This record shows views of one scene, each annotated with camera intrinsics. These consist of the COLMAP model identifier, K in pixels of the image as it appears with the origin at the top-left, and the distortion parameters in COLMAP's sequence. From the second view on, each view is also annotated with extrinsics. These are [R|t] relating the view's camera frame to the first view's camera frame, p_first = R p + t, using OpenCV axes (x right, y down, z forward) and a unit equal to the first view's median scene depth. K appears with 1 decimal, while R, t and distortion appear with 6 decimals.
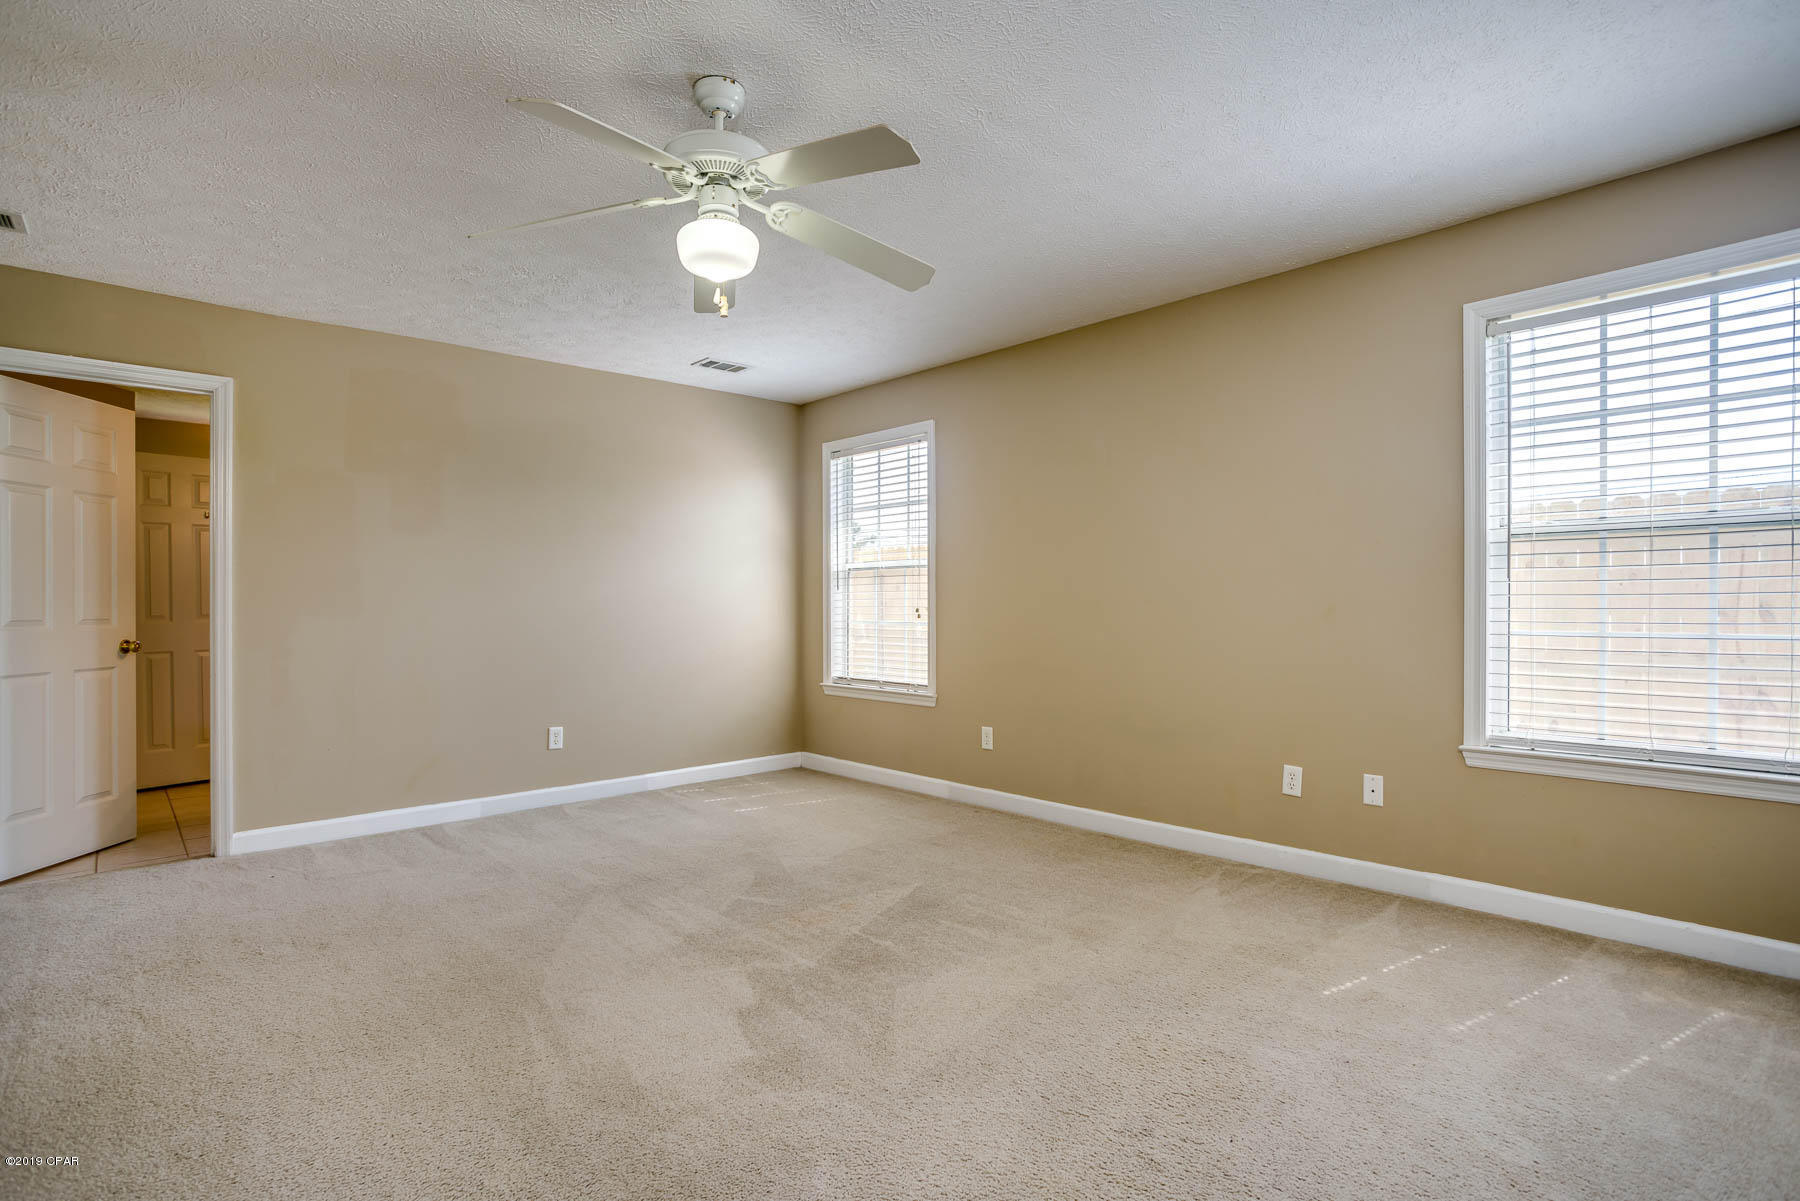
lens RADIAL K [[852.6, 0, 889.1], [0, 852.6, 598.1], [0, 0, 1]] dist [-0.021888, 0.003587]
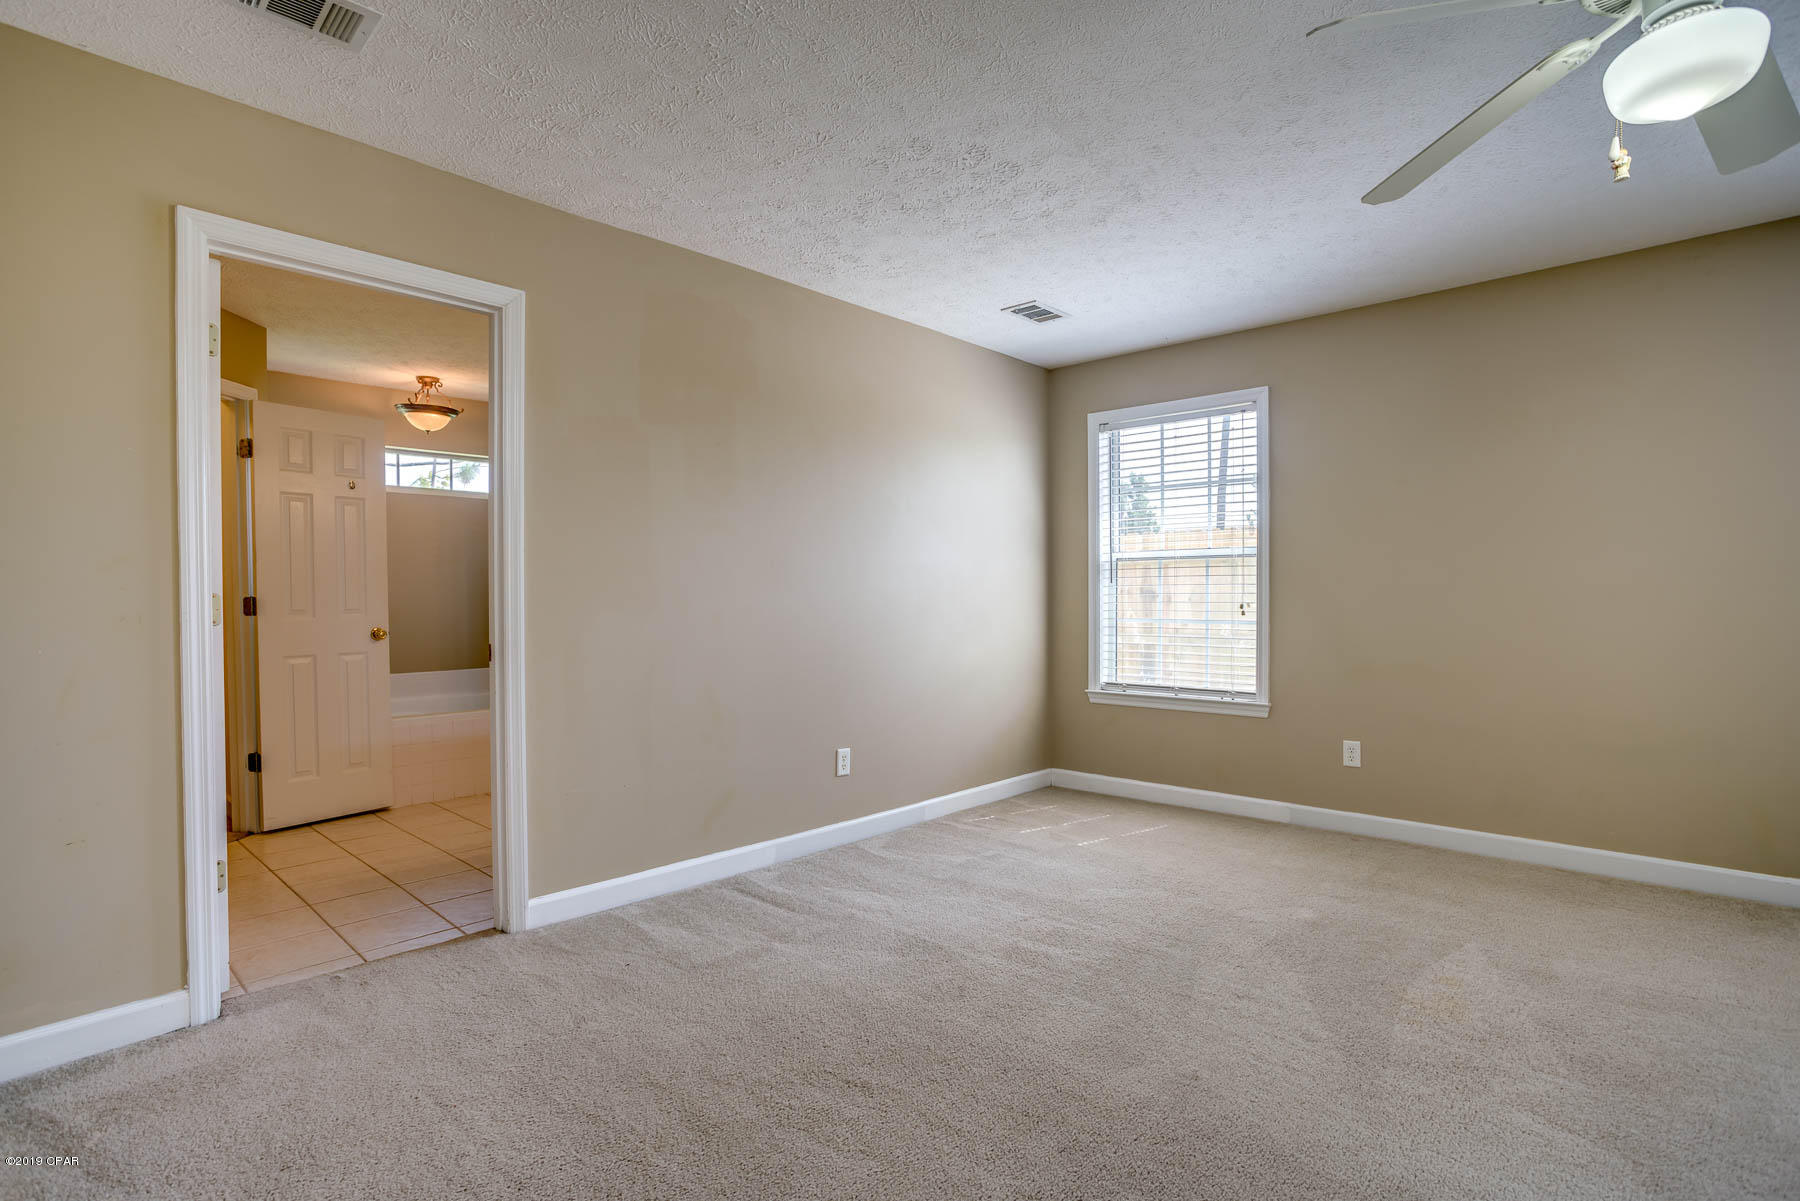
lens RADIAL K [[852.6, 0, 912.3], [0, 852.6, 606.8], [0, 0, 1]] dist [-0.021888, 0.003587]
pose [[0.996895, 0.003734, 0.078658, -0.368148], [-0.004929, 0.999875, 0.015011, 0.003110], [-0.078592, -0.015352, 0.996789, 0.165524]]
